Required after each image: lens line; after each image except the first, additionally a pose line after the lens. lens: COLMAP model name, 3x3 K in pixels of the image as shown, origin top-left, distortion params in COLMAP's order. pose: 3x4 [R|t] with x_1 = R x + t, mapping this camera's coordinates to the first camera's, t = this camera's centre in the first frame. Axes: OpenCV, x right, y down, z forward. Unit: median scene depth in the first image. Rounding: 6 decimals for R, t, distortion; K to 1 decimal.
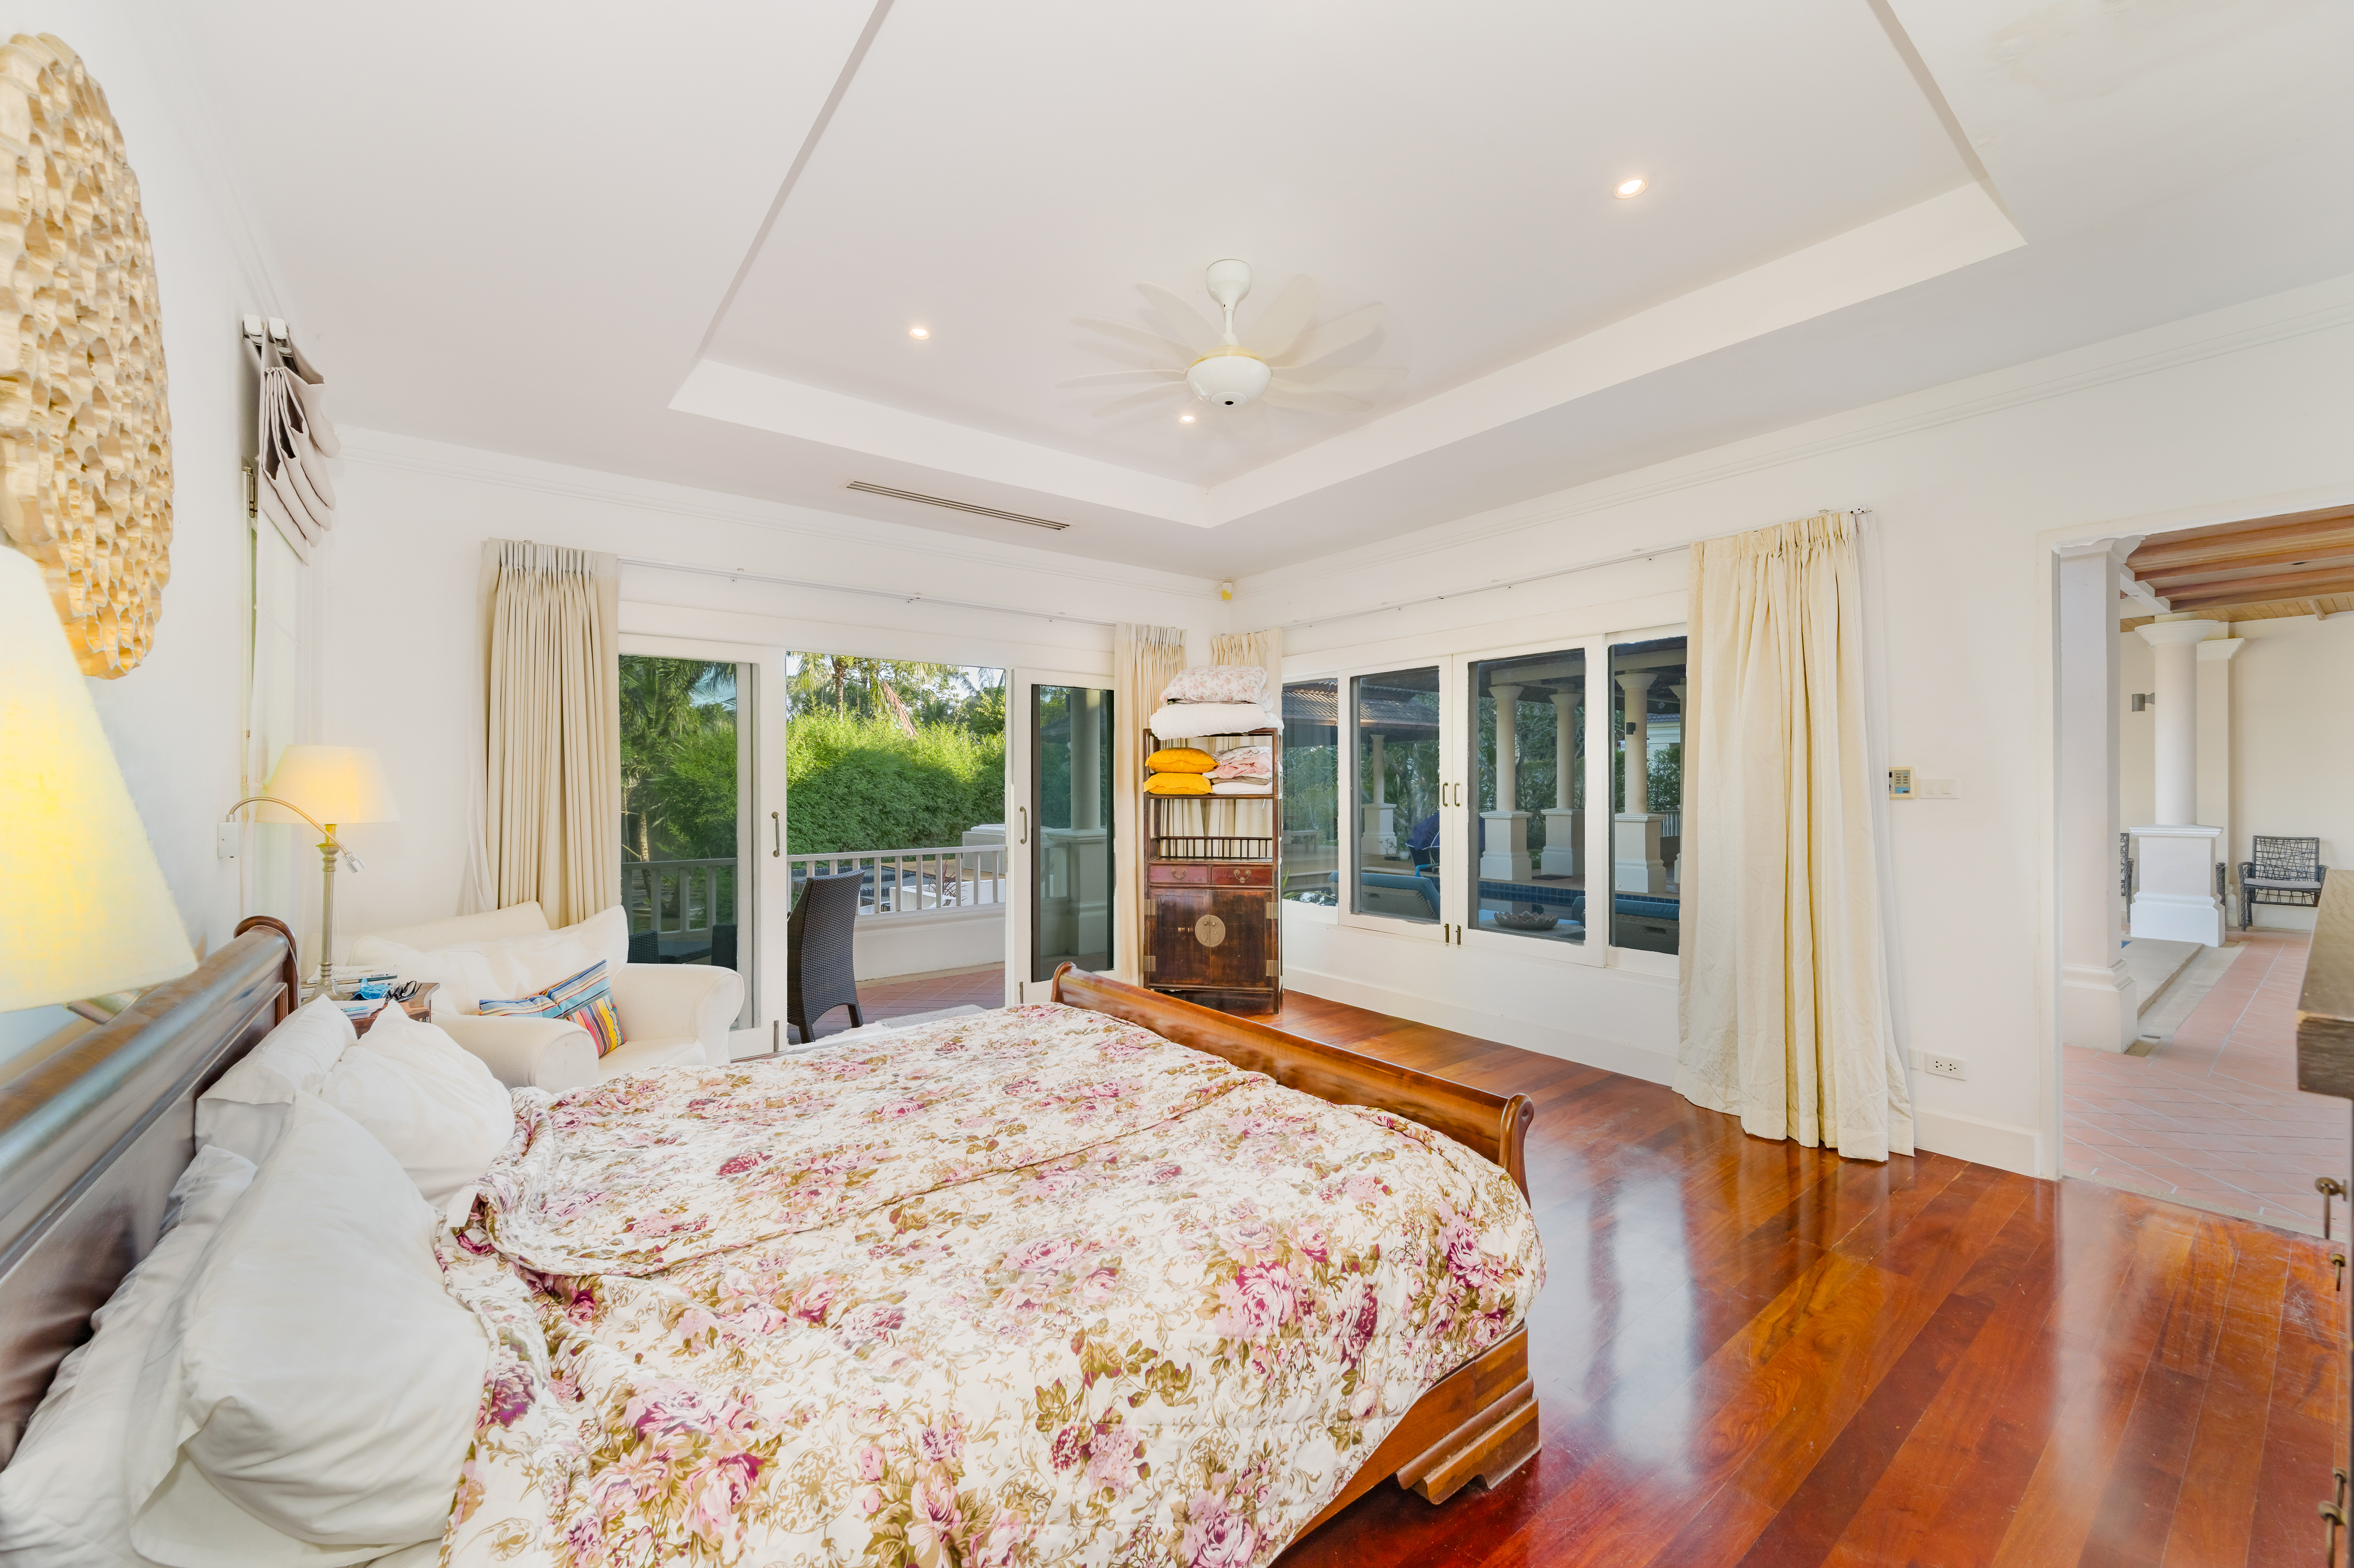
lens RADIAL K [[904.4, 0, 1184.4], [0, 904.4, 785.2], [0, 0, 1]] dist [0.007719, -0.000525]
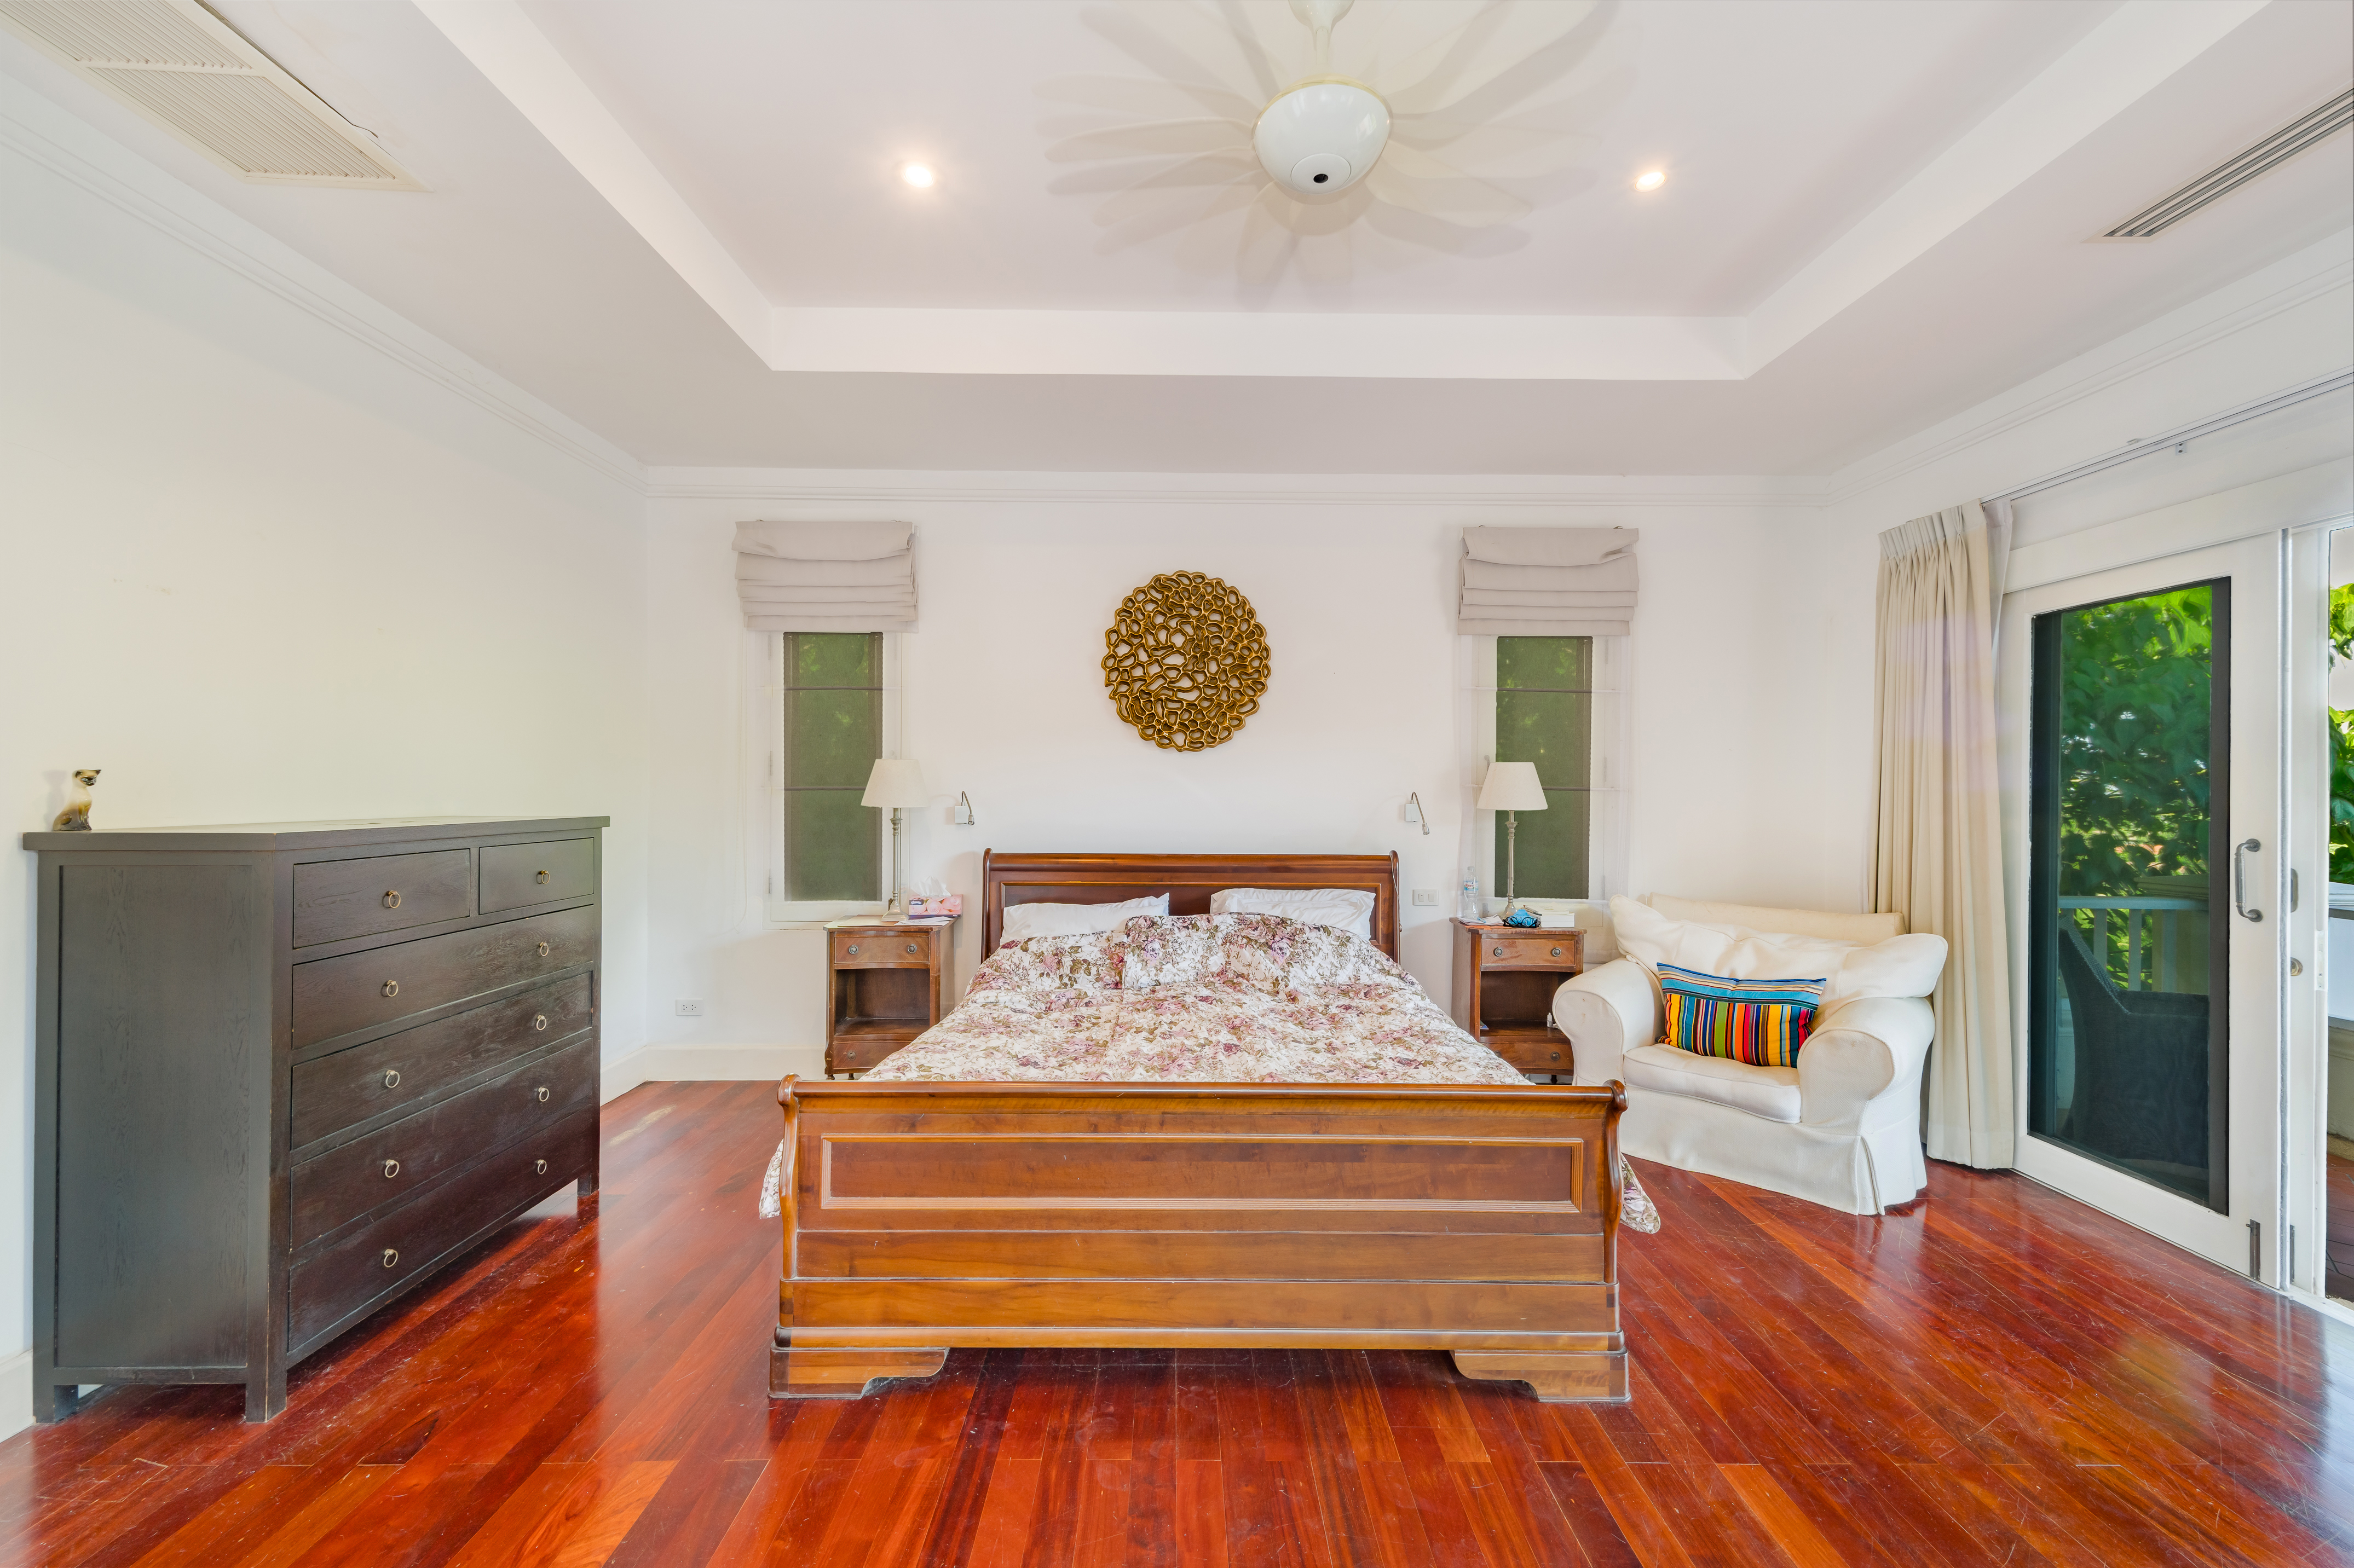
lens RADIAL K [[904.4, 0, 1184.4], [0, 904.4, 785.2], [0, 0, 1]] dist [0.007719, -0.000525]
pose [[-0.615080, -0.000337, -0.788464, 0.406925], [-0.006912, 0.999964, 0.004965, -0.001081], [0.788434, 0.008504, -0.615060, 0.900805]]
